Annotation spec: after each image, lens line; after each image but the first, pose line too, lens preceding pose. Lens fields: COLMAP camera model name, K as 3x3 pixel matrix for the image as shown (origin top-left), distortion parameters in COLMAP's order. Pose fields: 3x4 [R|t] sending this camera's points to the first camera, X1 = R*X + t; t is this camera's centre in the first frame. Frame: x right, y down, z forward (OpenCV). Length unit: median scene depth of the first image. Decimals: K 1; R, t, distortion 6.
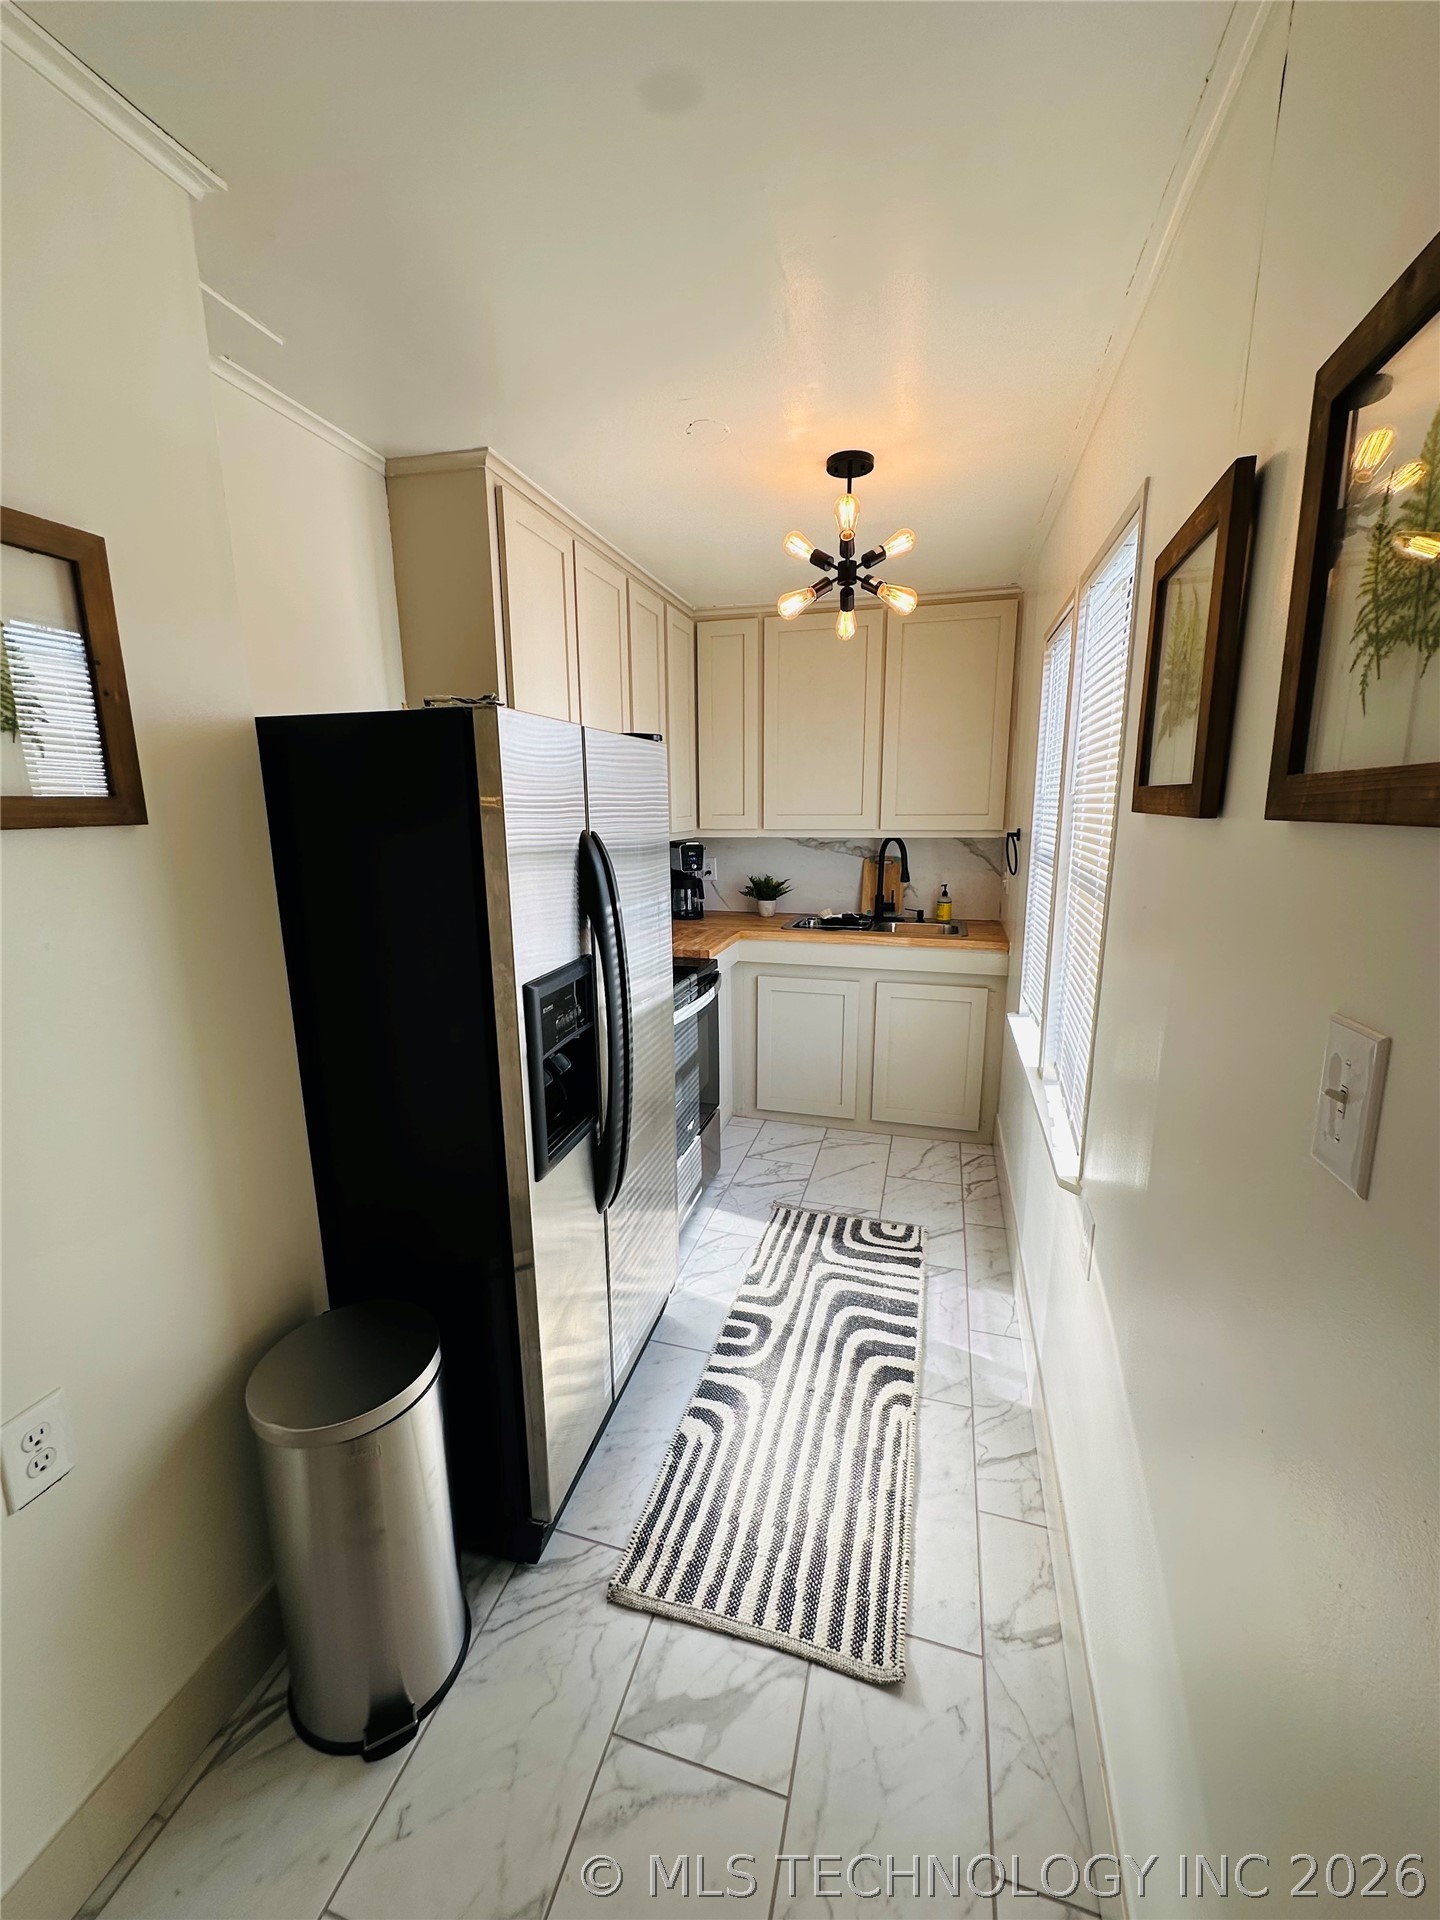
lens RADIAL K [[766.6, 0, 720.0], [0, 766.6, 960.7], [0, 0, 1]] dist [0.001597, 0.001535]
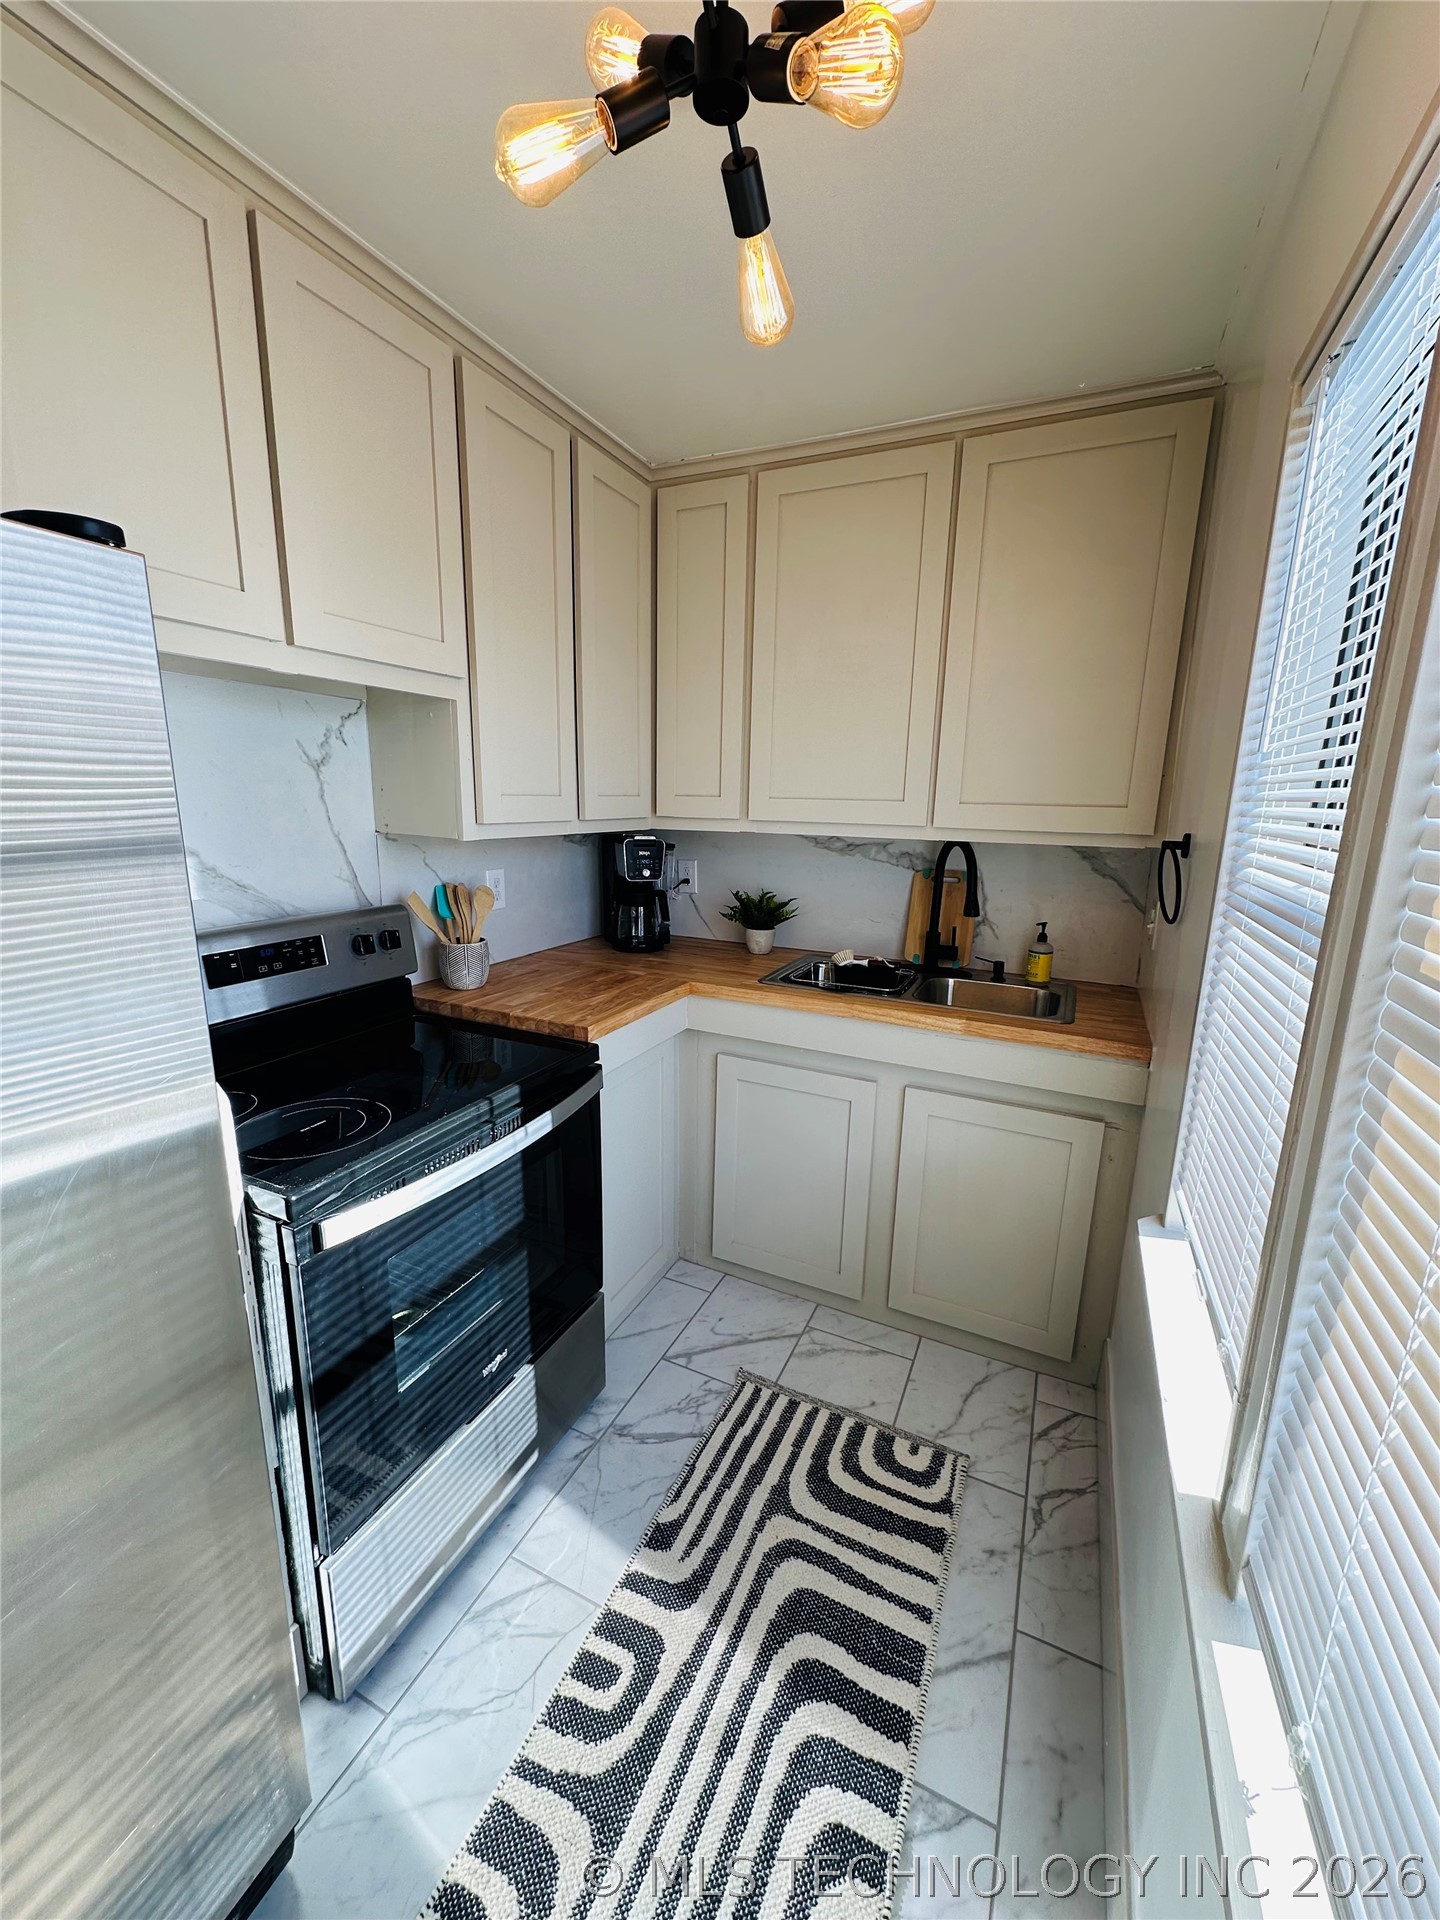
lens RADIAL K [[766.6, 0, 712.8], [0, 766.6, 957.4], [0, 0, 1]] dist [0.001597, 0.001535]
pose [[0.986306, 0.063575, -0.152179, 0.139615], [-0.062467, 0.997974, 0.012056, -0.067465], [0.152637, -0.002385, 0.988279, 0.389953]]
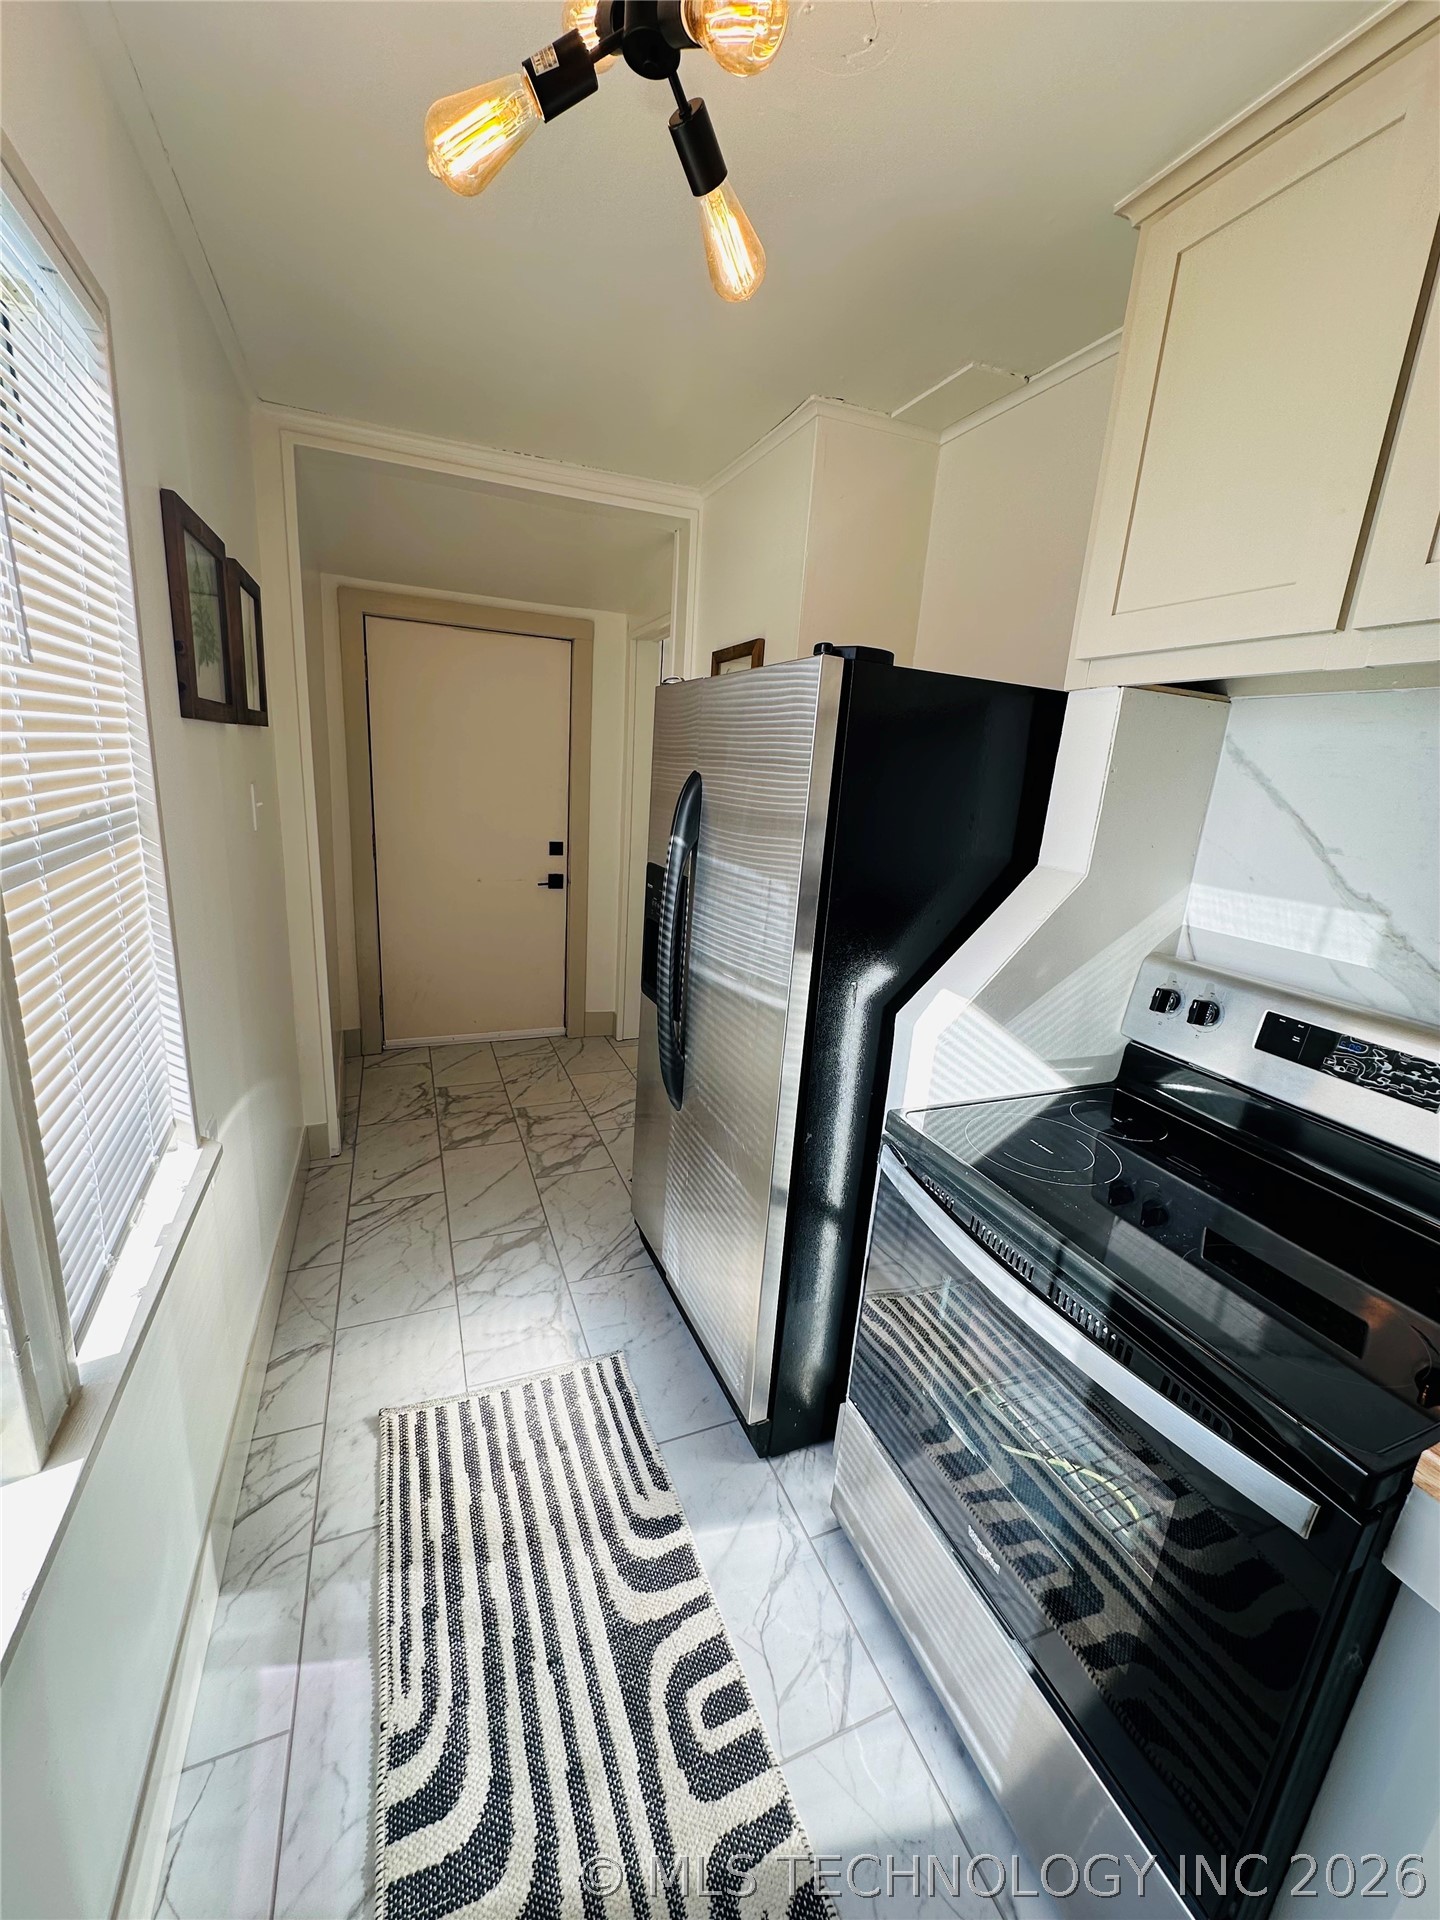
lens RADIAL K [[766.6, 0, 720.7], [0, 766.6, 953.4], [0, 0, 1]] dist [0.001597, 0.001535]
pose [[-0.775195, 0.110969, -0.621899, 0.247990], [-0.189556, 0.898226, 0.396557, -0.183591], [0.602612, 0.425294, -0.675266, 0.912028]]
